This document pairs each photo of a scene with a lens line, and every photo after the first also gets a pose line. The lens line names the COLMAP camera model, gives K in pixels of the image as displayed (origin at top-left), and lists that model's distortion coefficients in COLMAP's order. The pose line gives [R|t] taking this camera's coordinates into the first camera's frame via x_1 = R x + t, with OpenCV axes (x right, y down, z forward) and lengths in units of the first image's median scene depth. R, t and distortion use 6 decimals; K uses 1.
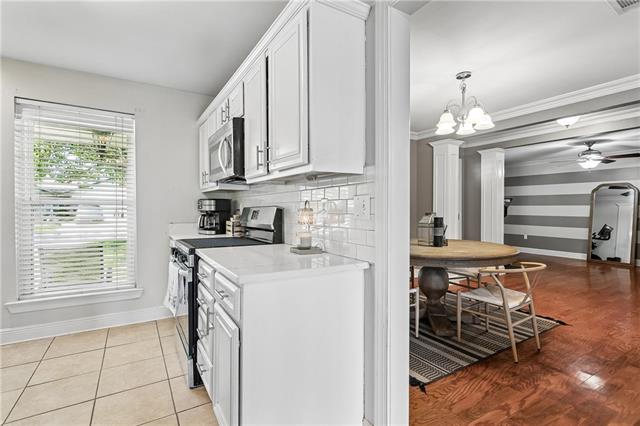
lens RADIAL K [[298.0, 0, 320.0], [0, 298.0, 213.0], [0, 0, 1]] dist [0.000797, -0.000143]
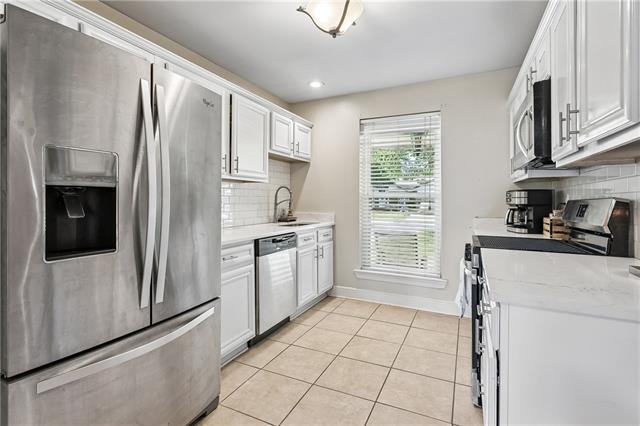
lens RADIAL K [[309.0, 0, 319.5], [0, 309.0, 200.5], [0, 0, 1]] dist [0.000177, 0.000412]
pose [[0.533135, -0.000402, -0.846030, 0.064447], [-0.015983, 0.999817, -0.010547, -0.000192], [0.845879, 0.019145, 0.533031, 0.078319]]
